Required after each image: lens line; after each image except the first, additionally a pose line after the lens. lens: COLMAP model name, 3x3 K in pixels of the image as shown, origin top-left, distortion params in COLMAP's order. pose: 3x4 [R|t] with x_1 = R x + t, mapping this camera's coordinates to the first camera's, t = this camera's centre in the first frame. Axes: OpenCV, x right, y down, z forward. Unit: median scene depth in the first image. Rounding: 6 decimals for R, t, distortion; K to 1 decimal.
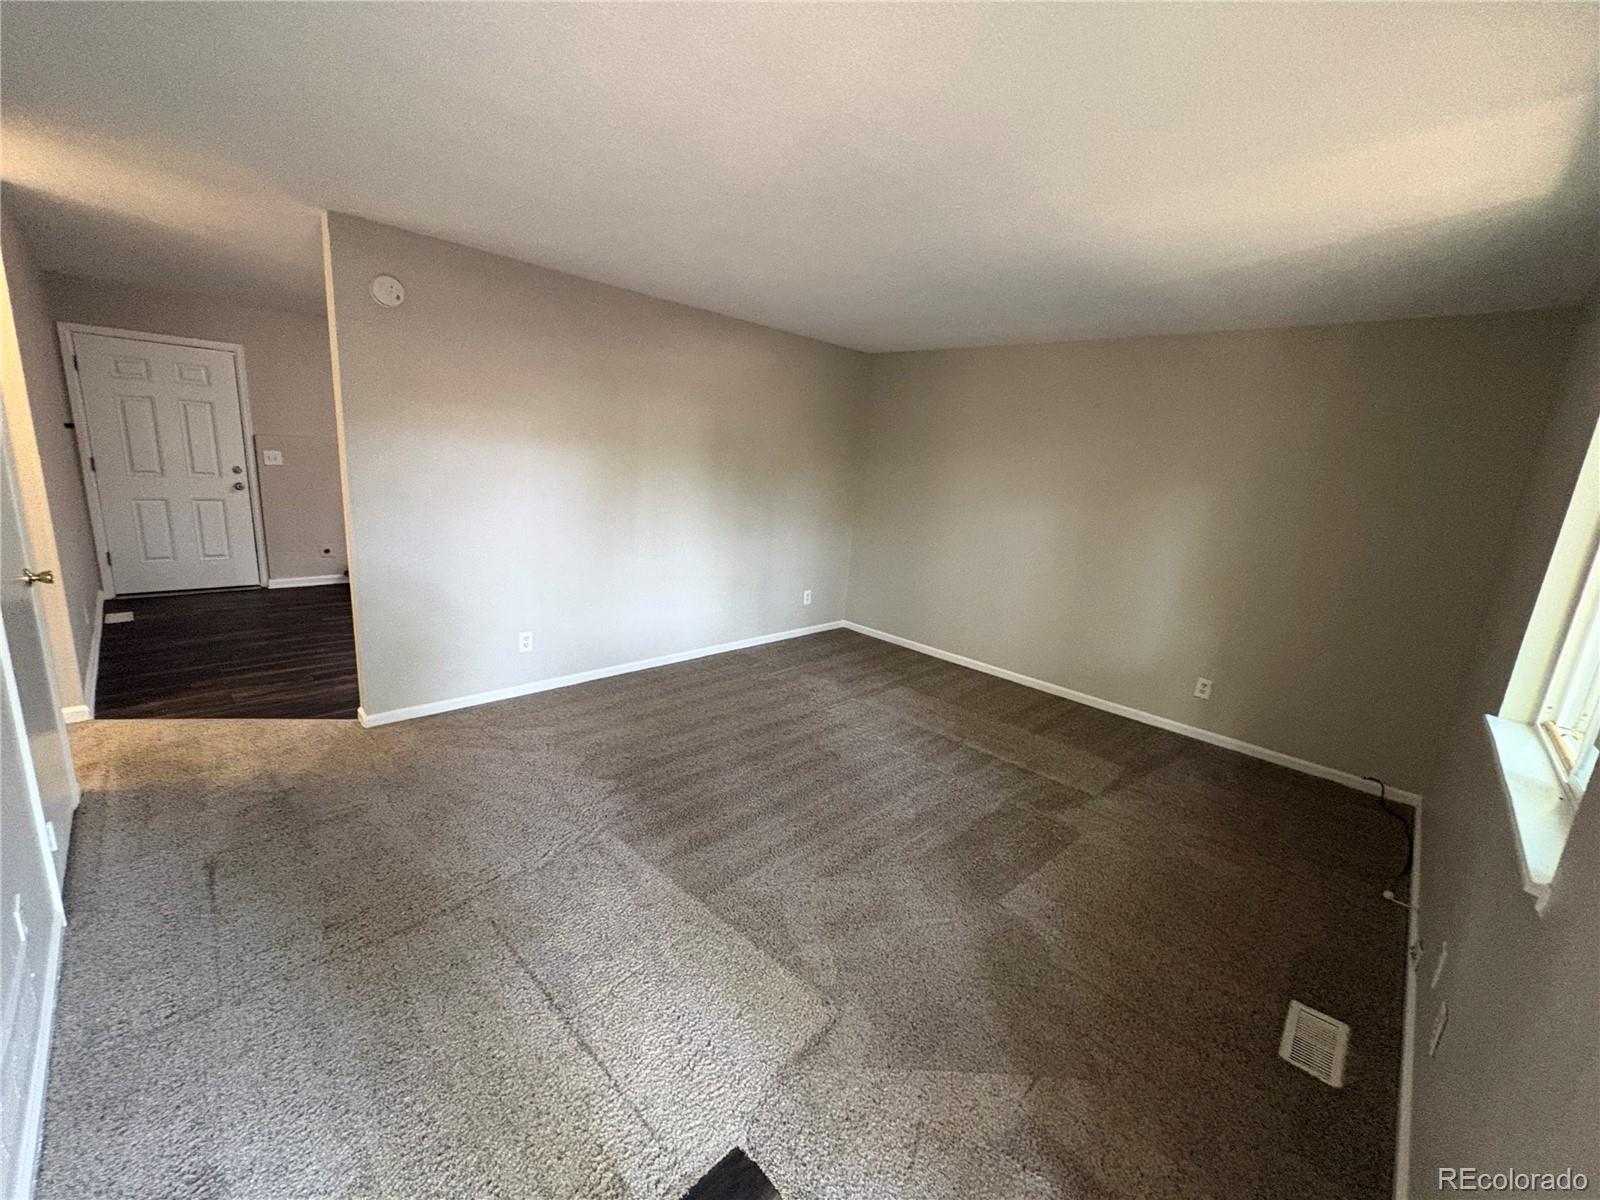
lens RADIAL K [[639.1, 0, 802.0], [0, 639.1, 597.2], [0, 0, 1]] dist [0.000291, 0.000099]
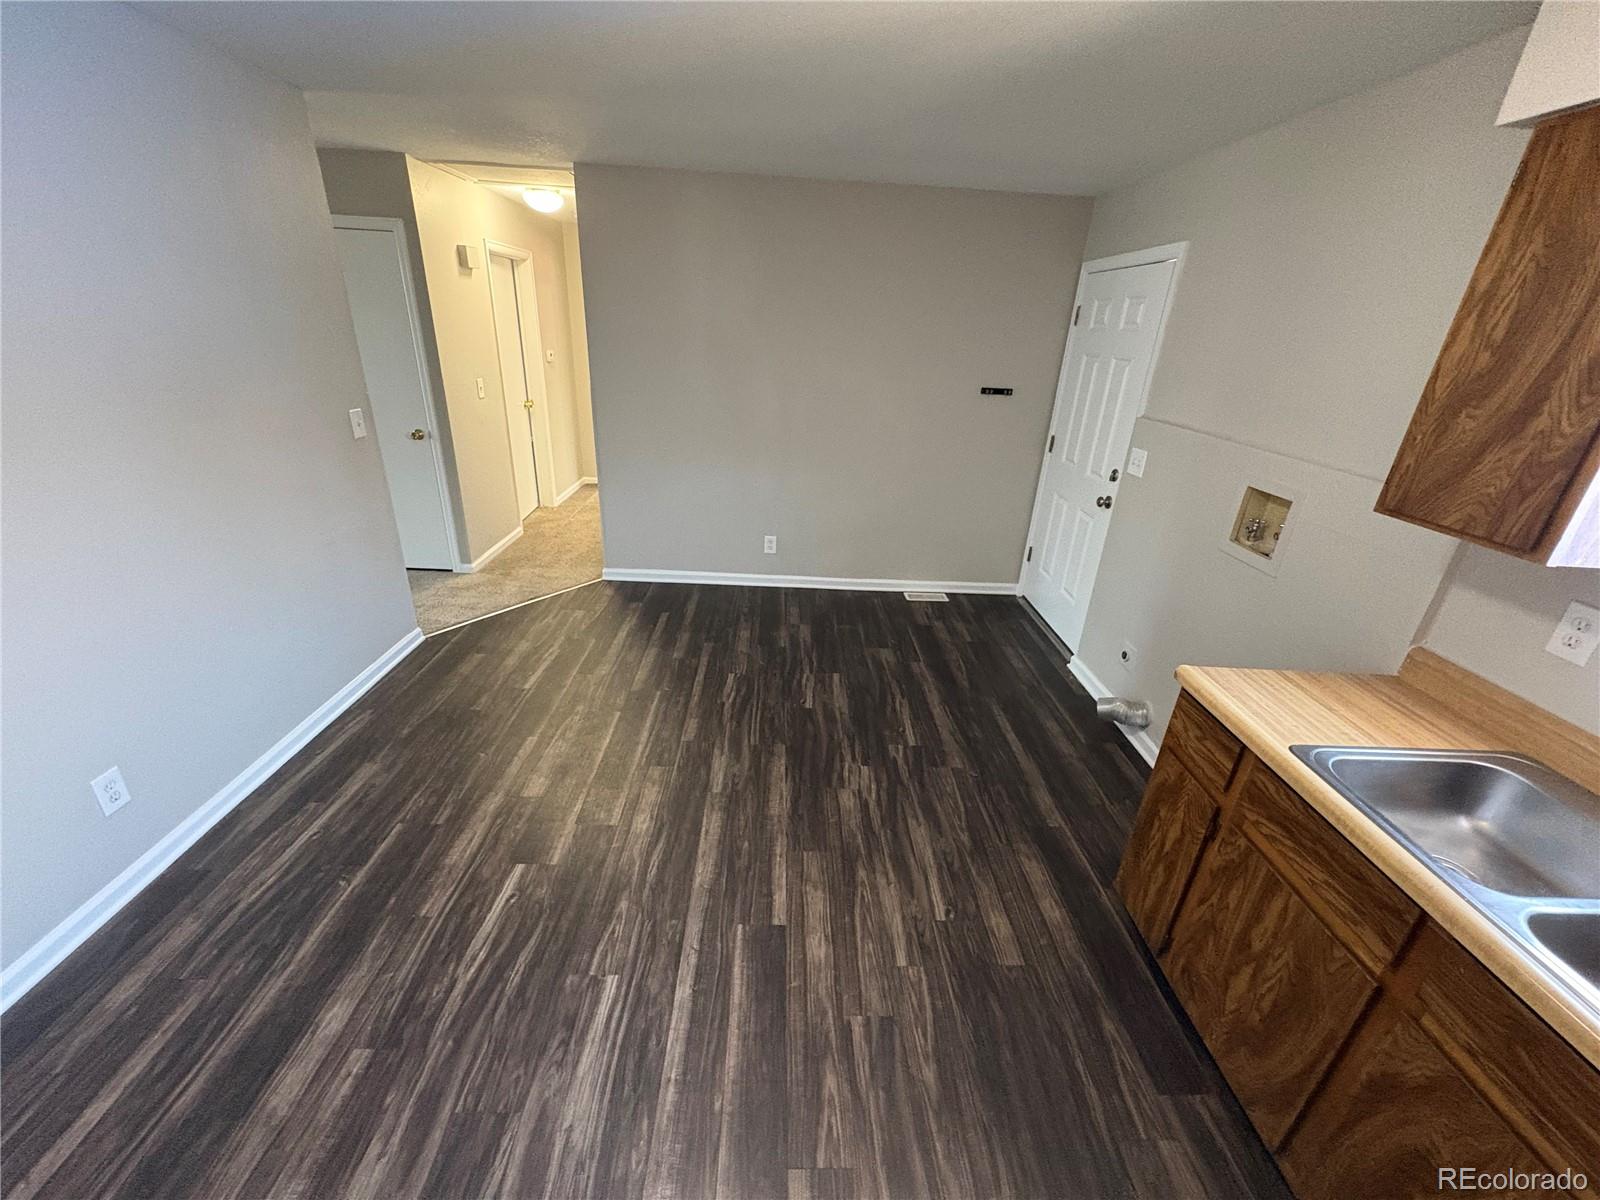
lens RADIAL K [[639.1, 0, 804.5], [0, 639.1, 607.3], [0, 0, 1]] dist [0.000291, 0.000099]
pose [[-0.688743, 0.192144, -0.699081, -0.280509], [-0.257606, 0.836464, 0.483701, -0.348549], [0.677697, 0.513233, -0.526611, 1.329250]]
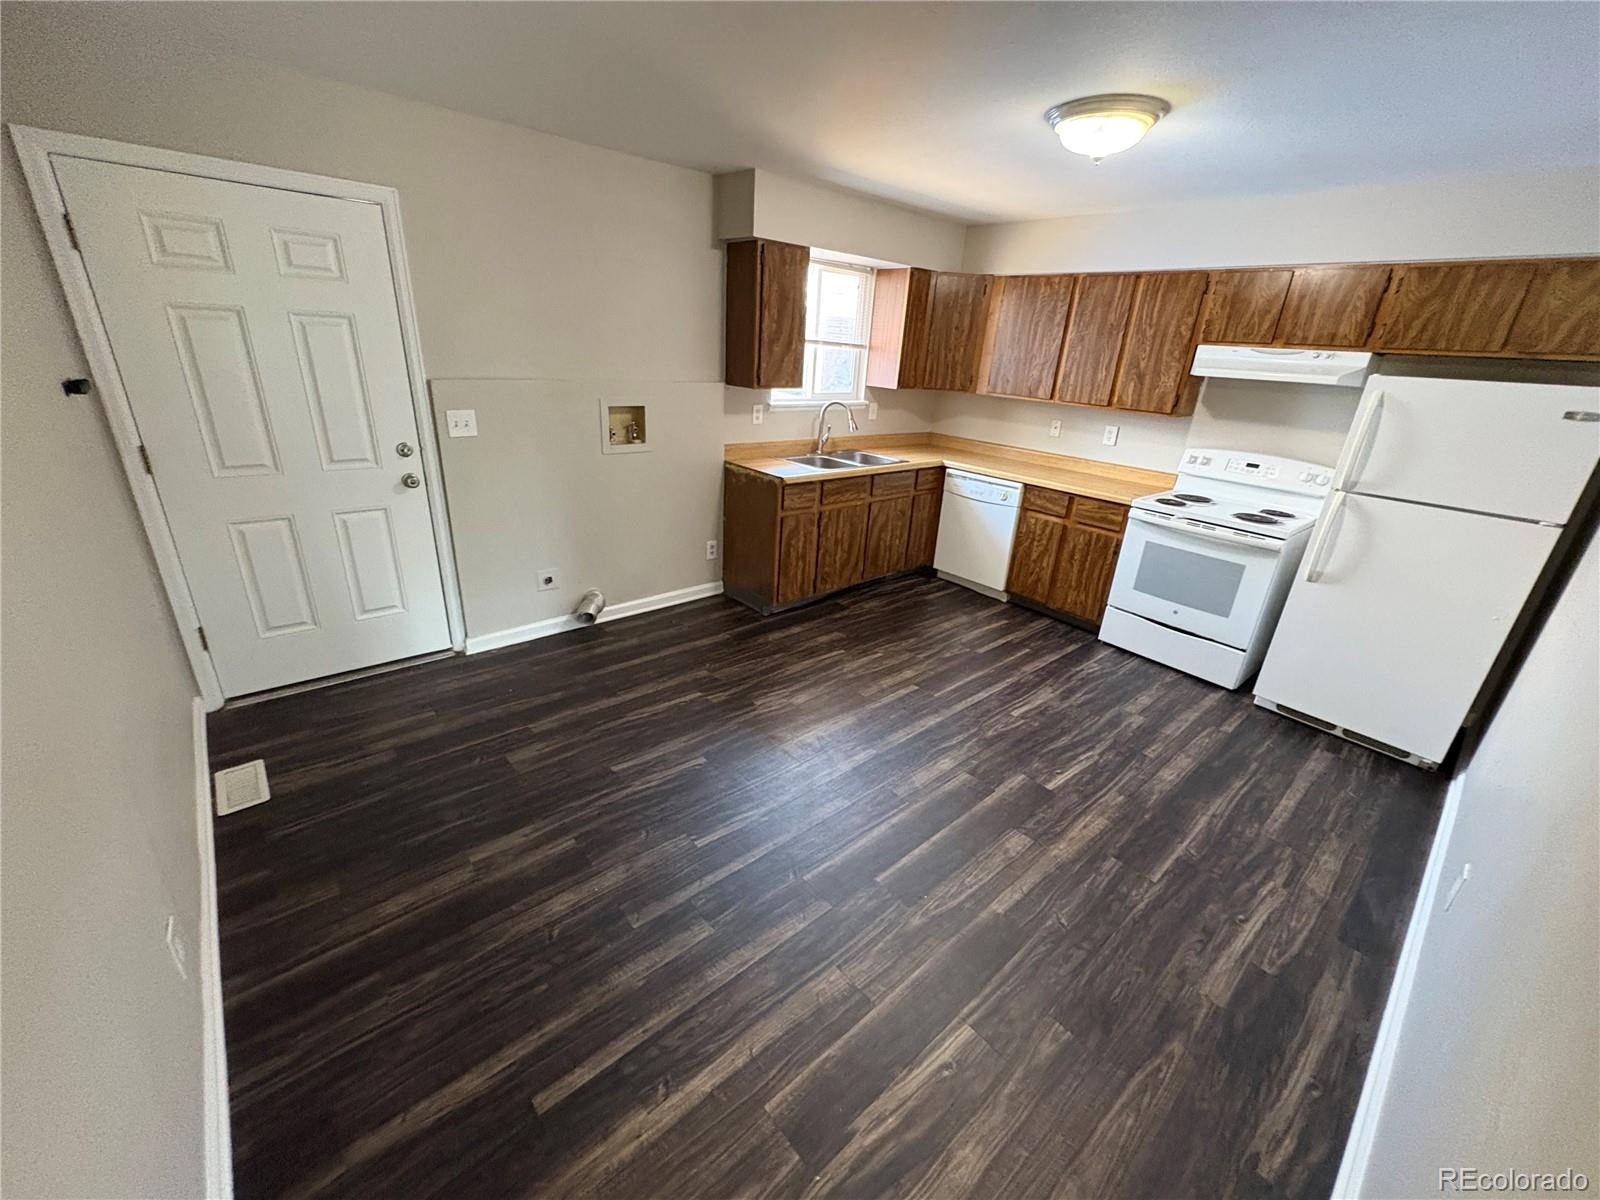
lens RADIAL K [[639.1, 0, 803.0], [0, 639.1, 597.2], [0, 0, 1]] dist [0.000291, 0.000099]
pose [[0.997329, 0.013139, -0.071855, -0.583110], [-0.001970, 0.988171, 0.153344, -0.181370], [0.073020, -0.152792, 0.985557, 0.549201]]
